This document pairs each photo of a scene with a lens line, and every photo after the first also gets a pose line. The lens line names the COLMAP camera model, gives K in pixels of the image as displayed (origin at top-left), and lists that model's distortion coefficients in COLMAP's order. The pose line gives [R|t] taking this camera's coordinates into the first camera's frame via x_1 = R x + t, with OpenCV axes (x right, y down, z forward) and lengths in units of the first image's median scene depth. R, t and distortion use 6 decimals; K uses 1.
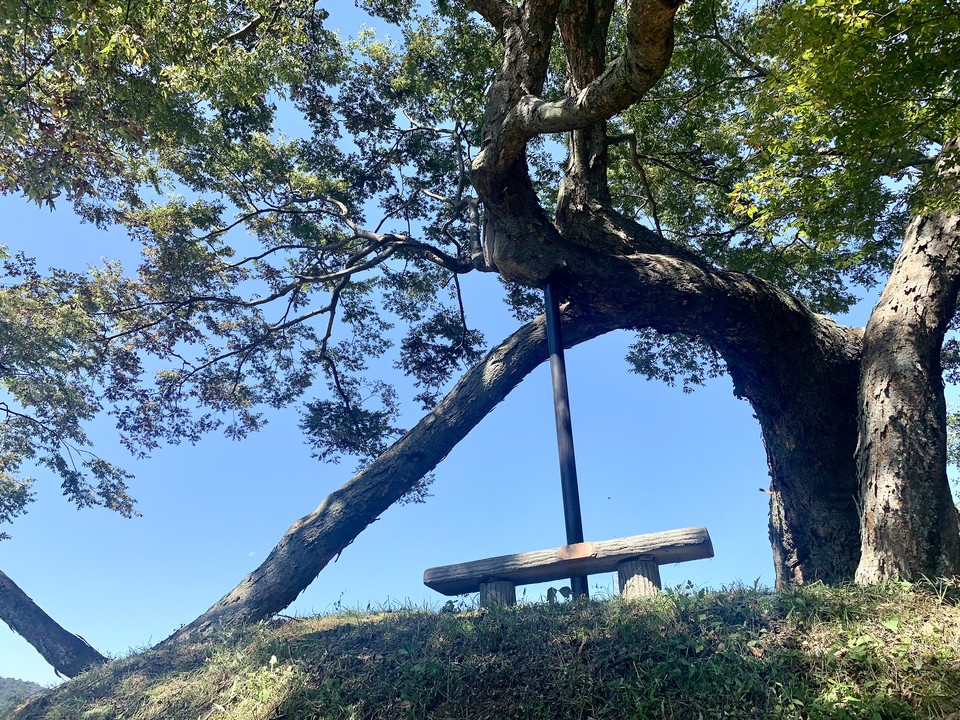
lens RADIAL K [[724.6, 0, 471.5], [0, 724.6, 363.4], [0, 0, 1]] dist [0.020725, -0.009692]
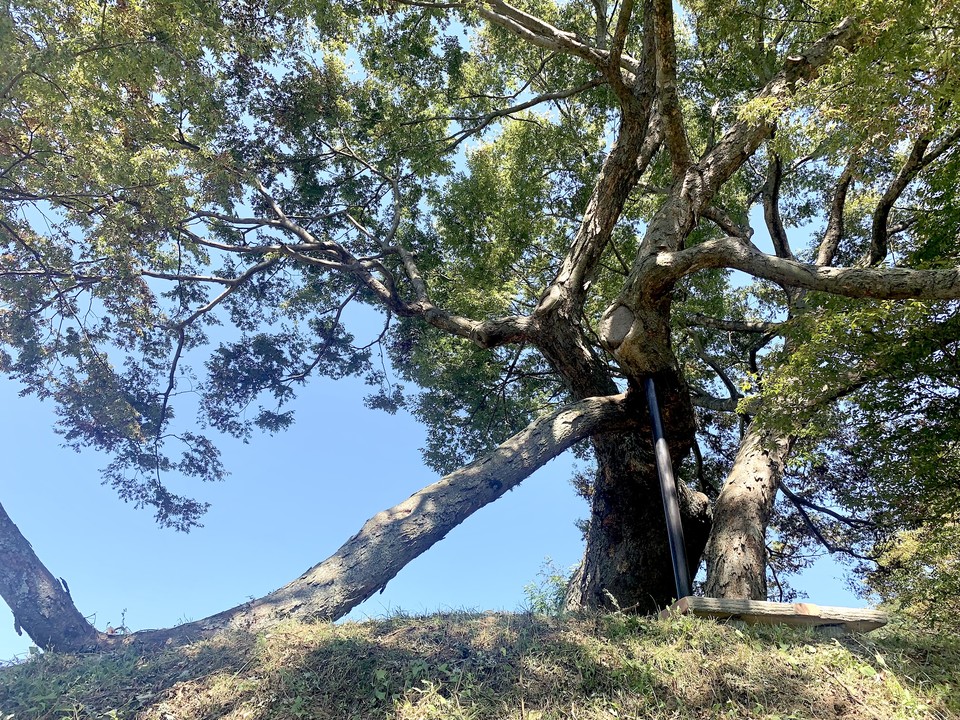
lens RADIAL K [[724.6, 0, 471.5], [0, 724.6, 363.4], [0, 0, 1]] dist [0.020725, -0.009692]
pose [[0.764075, 0.399880, 0.506246, -0.614690], [-0.325135, 0.916467, -0.233186, 0.202139], [-0.557204, 0.013573, 0.830264, 0.166436]]
